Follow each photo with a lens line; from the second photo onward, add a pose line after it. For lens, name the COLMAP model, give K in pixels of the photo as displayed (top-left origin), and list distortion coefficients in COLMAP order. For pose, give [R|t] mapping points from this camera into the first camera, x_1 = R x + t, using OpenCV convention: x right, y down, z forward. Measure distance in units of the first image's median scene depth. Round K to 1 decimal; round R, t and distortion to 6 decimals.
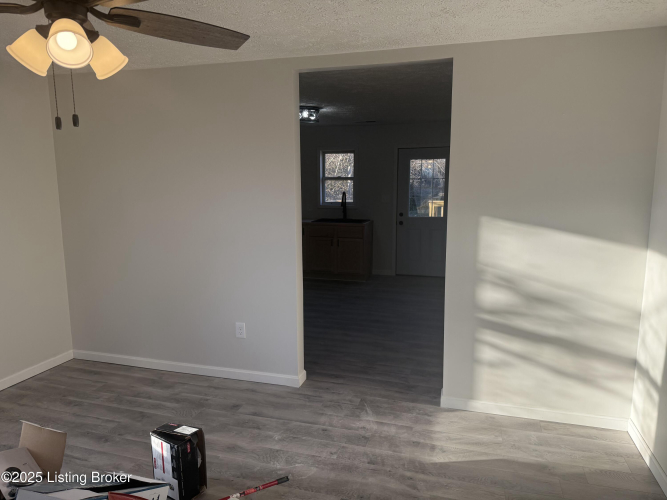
lens RADIAL K [[474.4, 0, 337.8], [0, 474.4, 248.6], [0, 0, 1]] dist [0.097227, -0.111416]
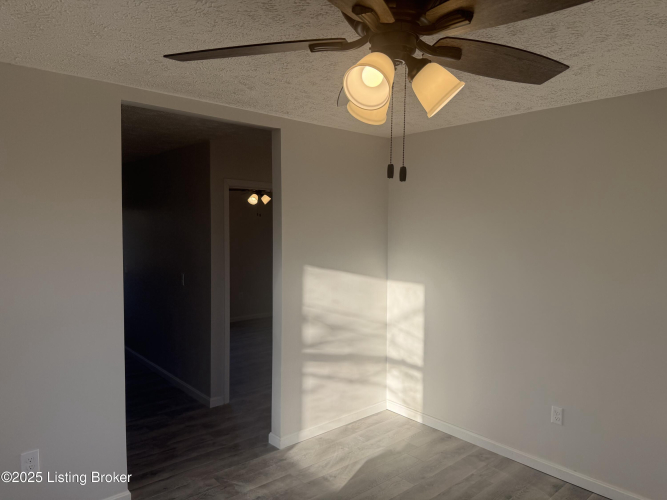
lens RADIAL K [[474.4, 0, 337.8], [0, 474.4, 248.6], [0, 0, 1]] dist [0.097227, -0.111416]
pose [[0.530130, -0.029395, 0.847407, -0.638007], [0.118118, 0.992215, -0.039476, -0.050802], [-0.839649, 0.121021, 0.529475, 0.311111]]
